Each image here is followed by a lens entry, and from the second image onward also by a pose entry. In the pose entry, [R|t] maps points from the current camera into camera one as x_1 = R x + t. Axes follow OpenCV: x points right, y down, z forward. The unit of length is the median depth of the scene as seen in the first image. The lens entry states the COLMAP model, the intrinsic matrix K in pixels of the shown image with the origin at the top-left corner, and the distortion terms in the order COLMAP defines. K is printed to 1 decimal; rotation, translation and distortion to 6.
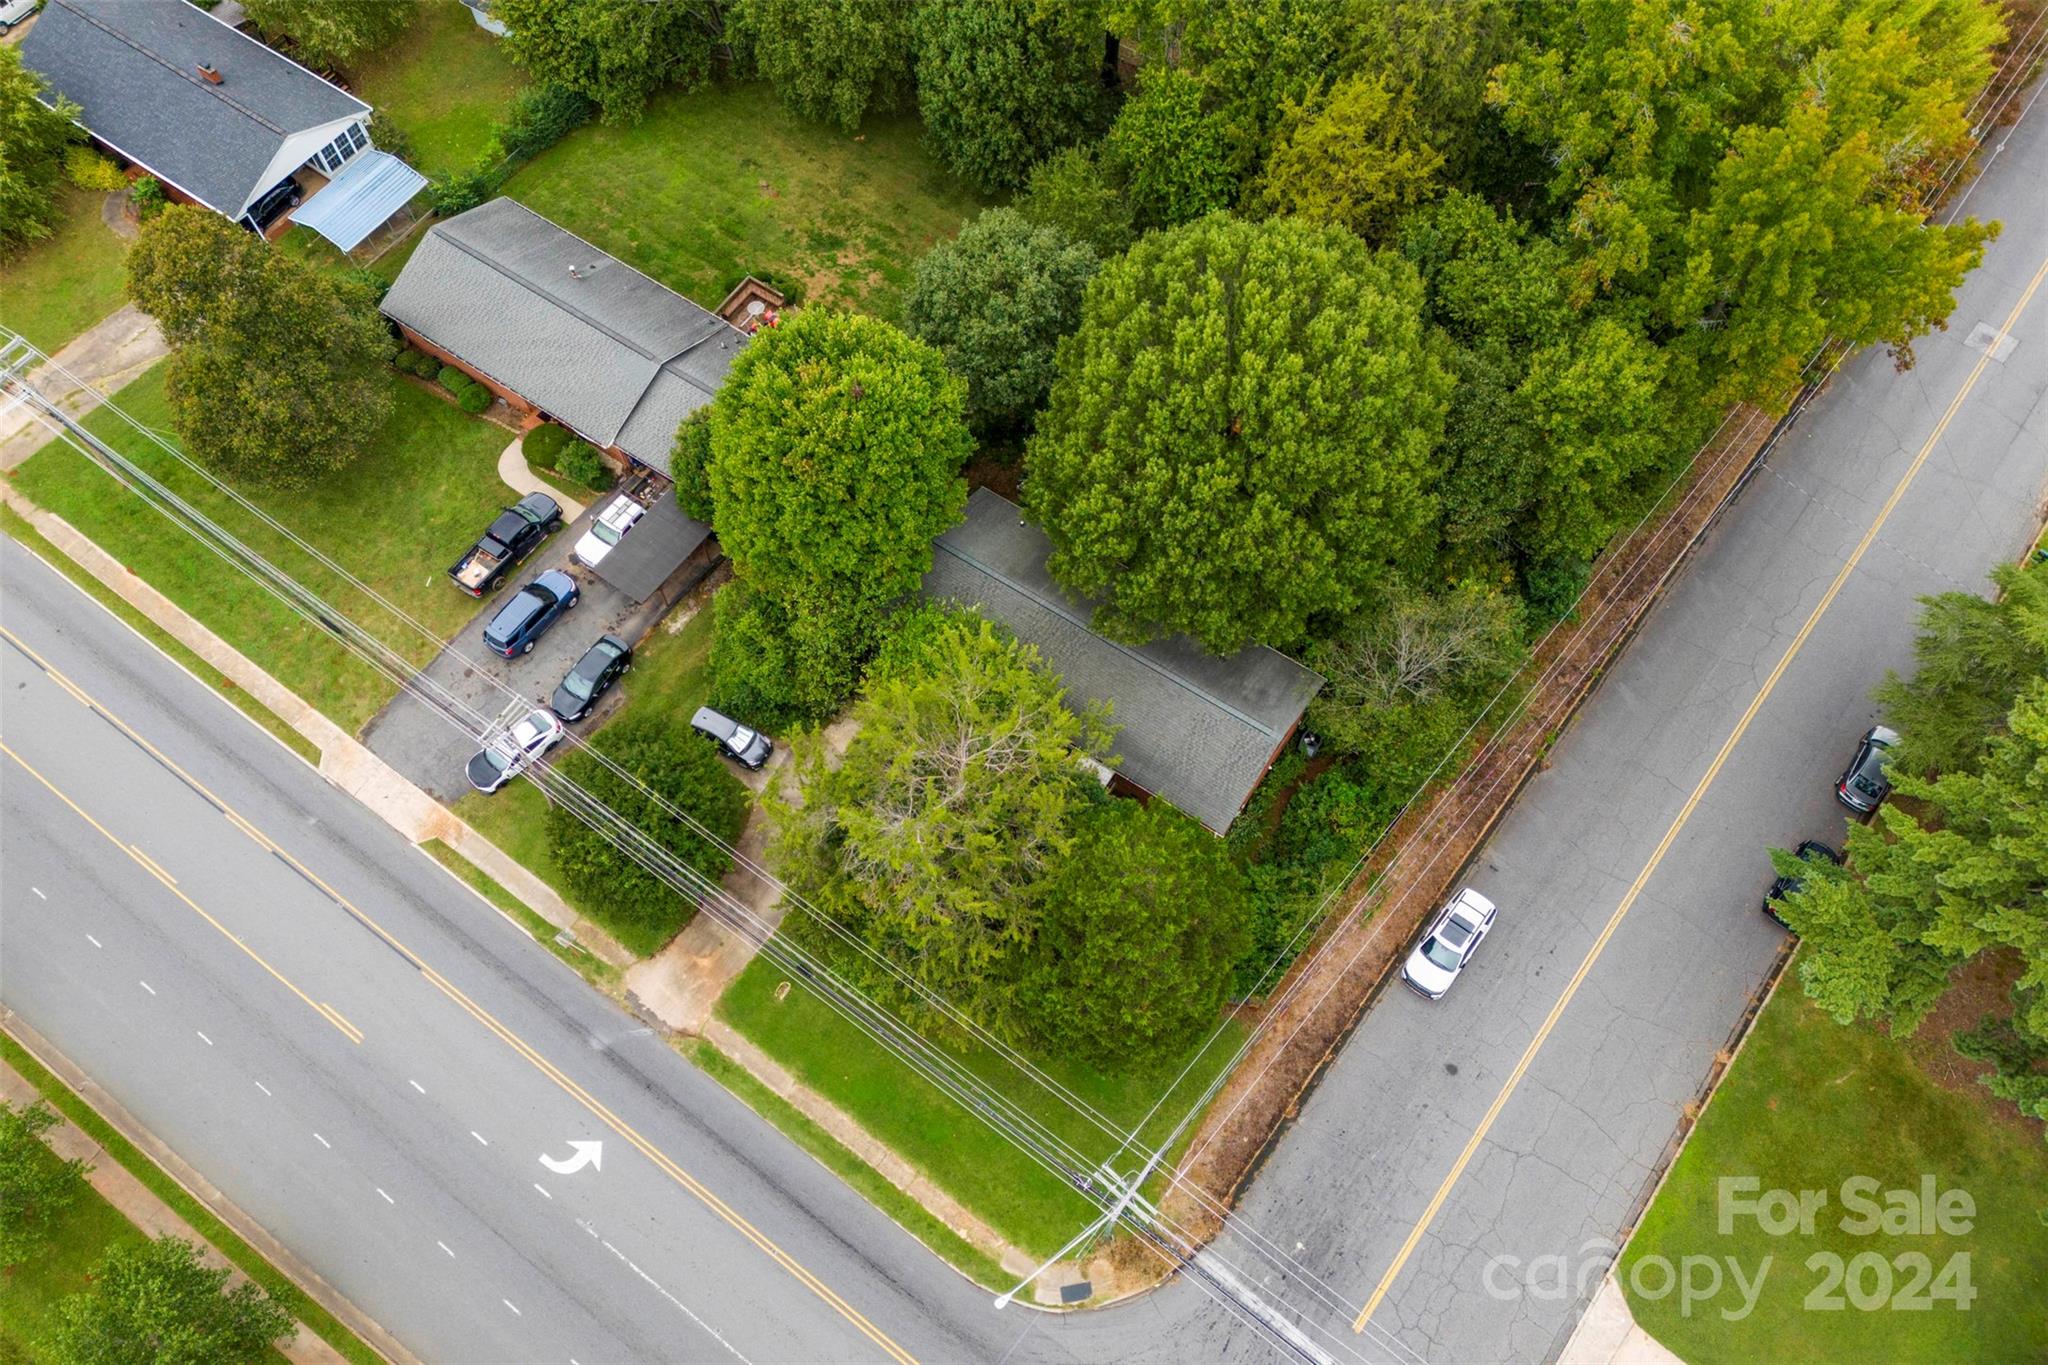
lens RADIAL K [[1506.2, 0, 1016.8], [0, 1506.2, 685.9], [0, 0, 1]] dist [0.055433, -0.045154]
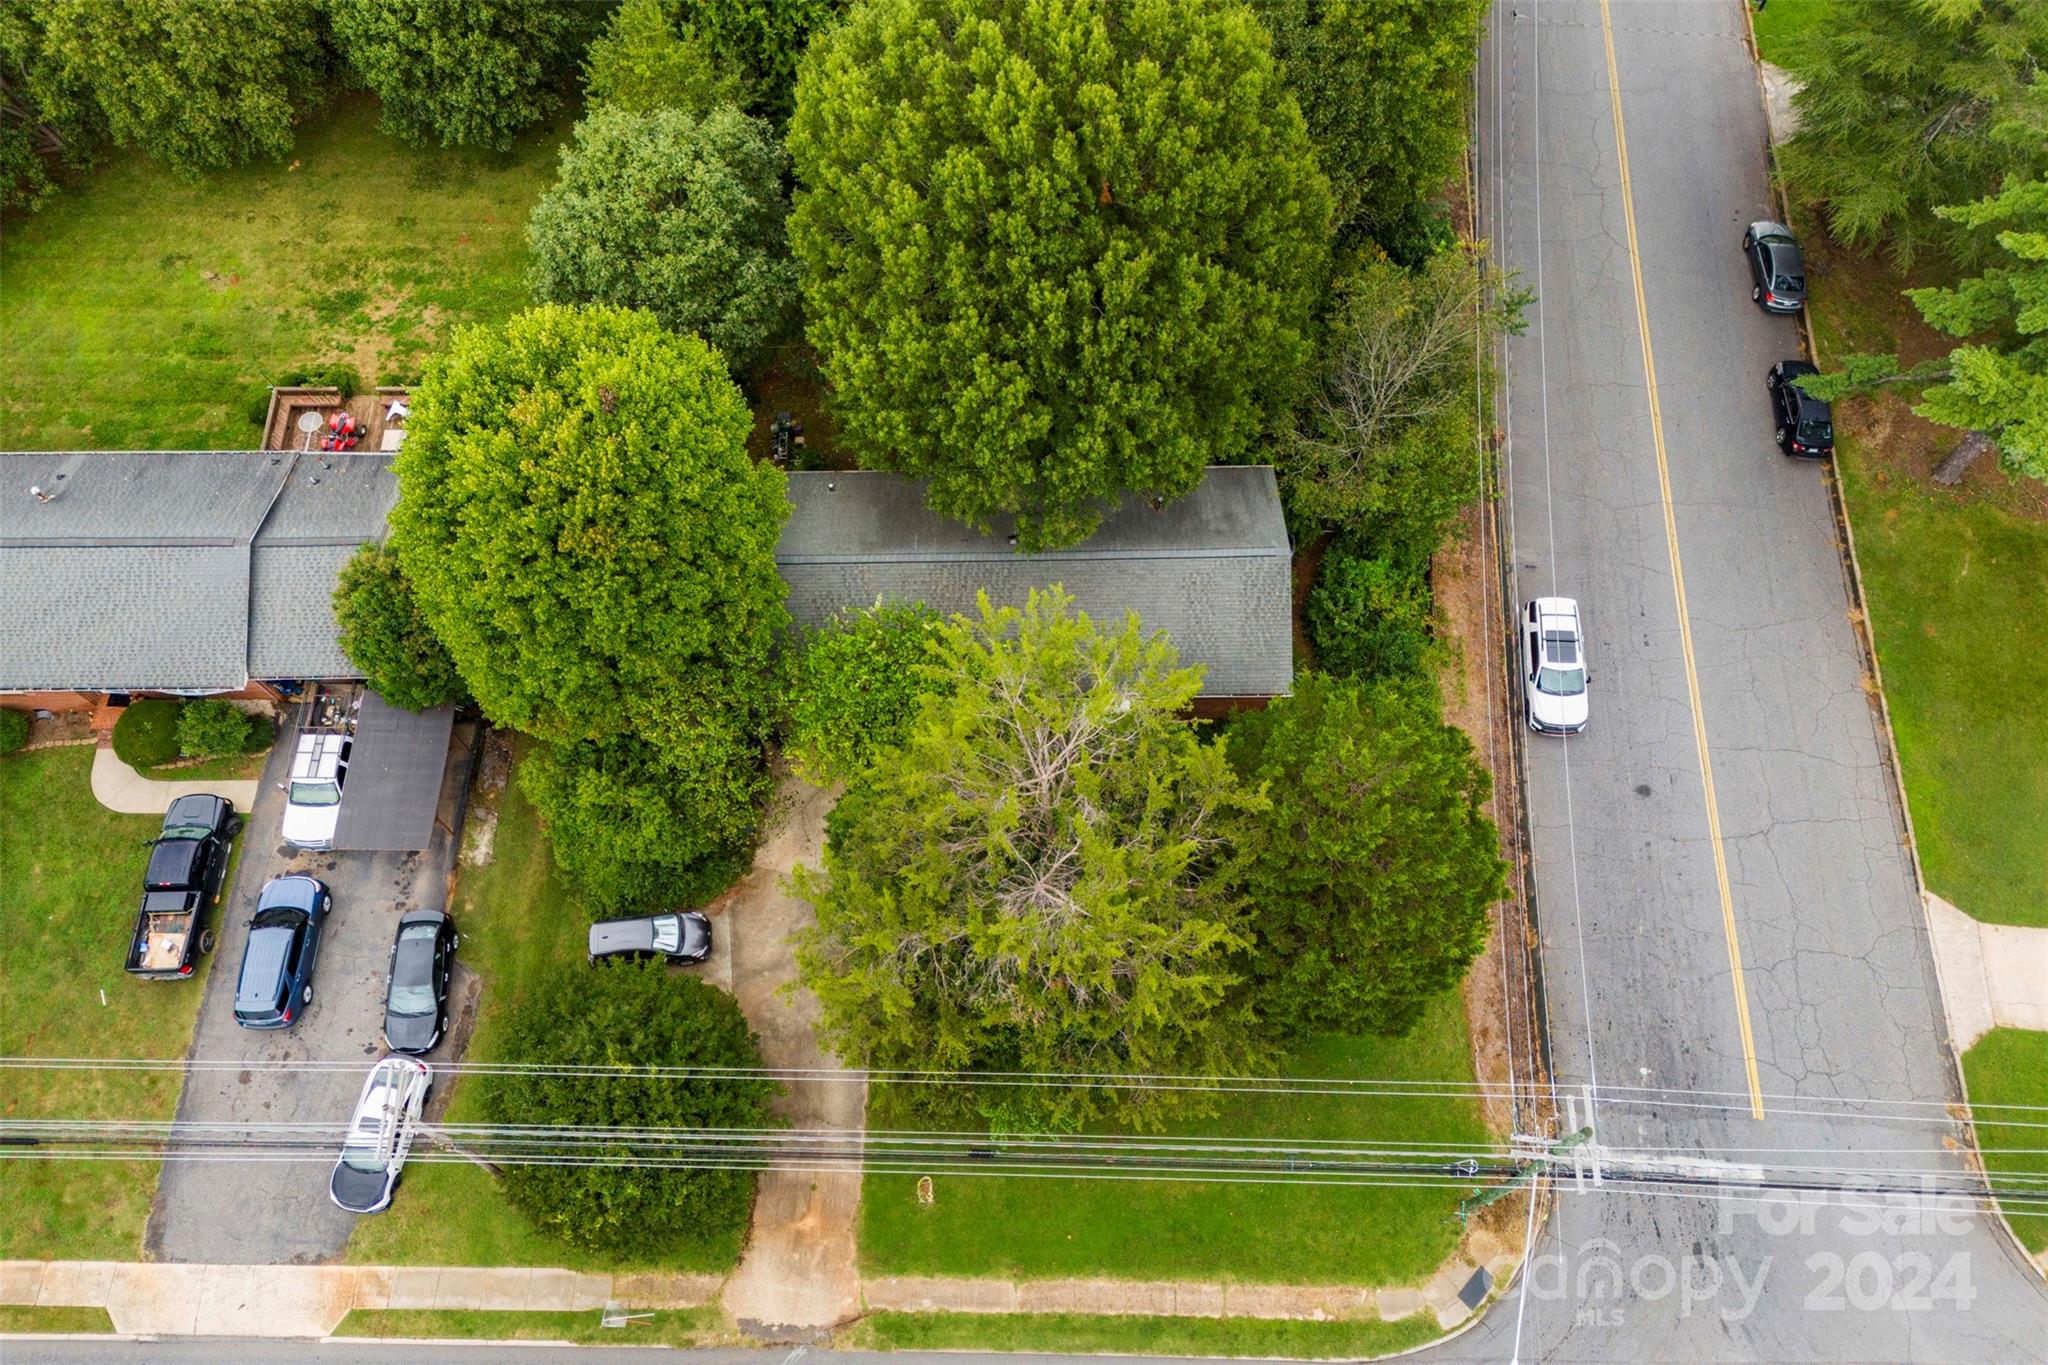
lens RADIAL K [[1506.2, 0, 1022.3], [0, 1506.2, 687.3], [0, 0, 1]] dist [0.055433, -0.045154]
pose [[0.821710, -0.516143, 0.241639, -0.164187], [0.507321, 0.855642, 0.102478, -0.054878], [-0.259650, 0.038381, 0.964940, 0.269890]]
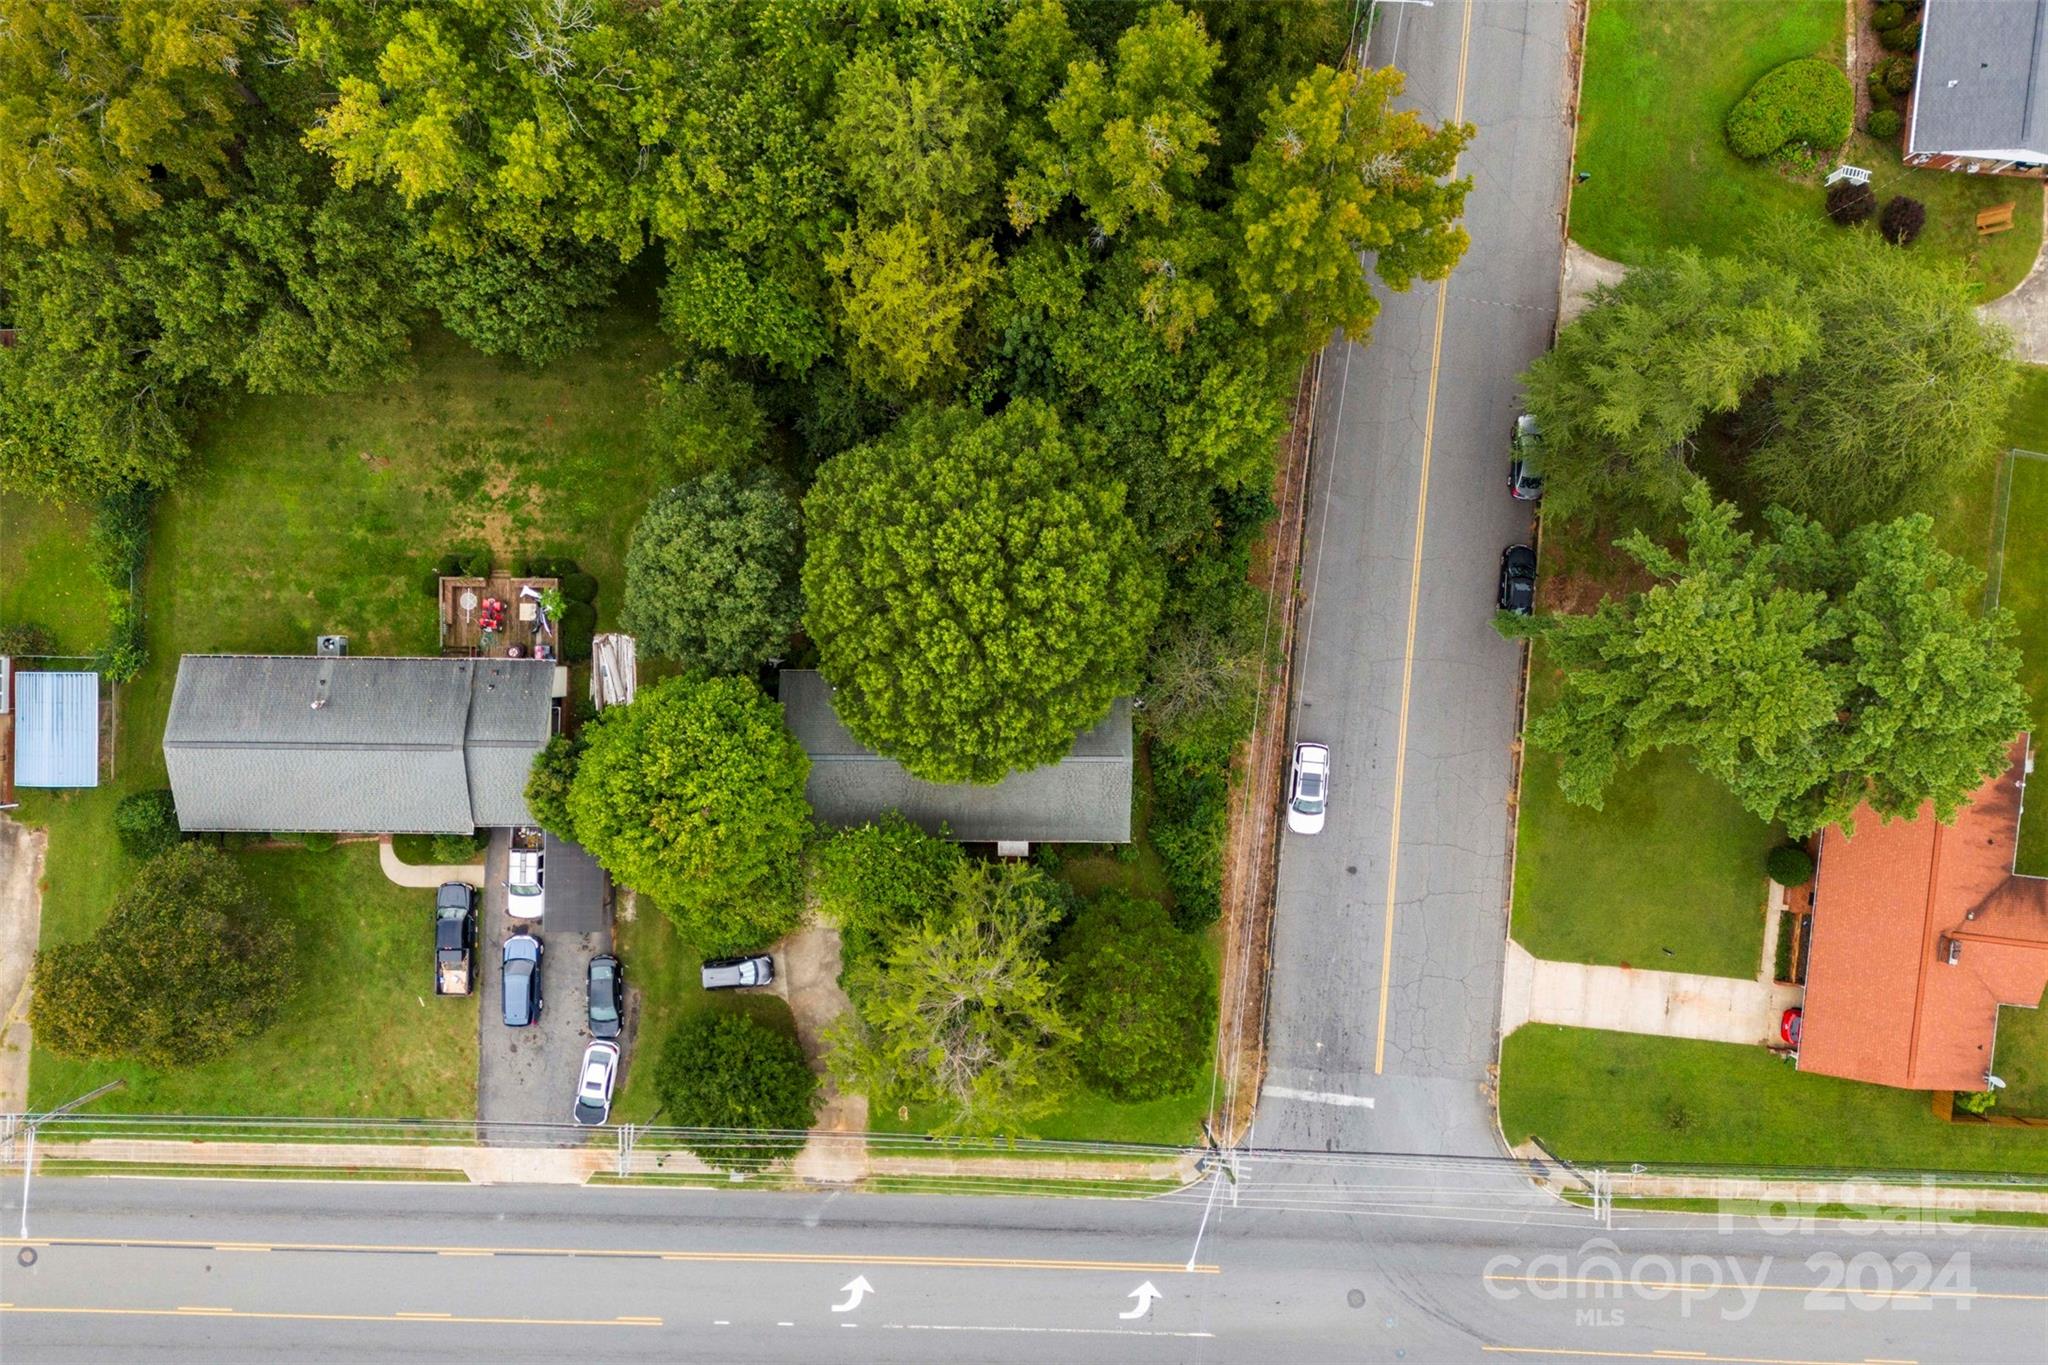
lens RADIAL K [[1506.2, 0, 1019.1], [0, 1506.2, 692.1], [0, 0, 1]] dist [0.055433, -0.045154]
pose [[0.830459, -0.557079, 0.000678, 0.126479], [0.494561, 0.737819, 0.459382, -0.602156], [-0.256412, -0.381163, 0.888238, -0.044416]]
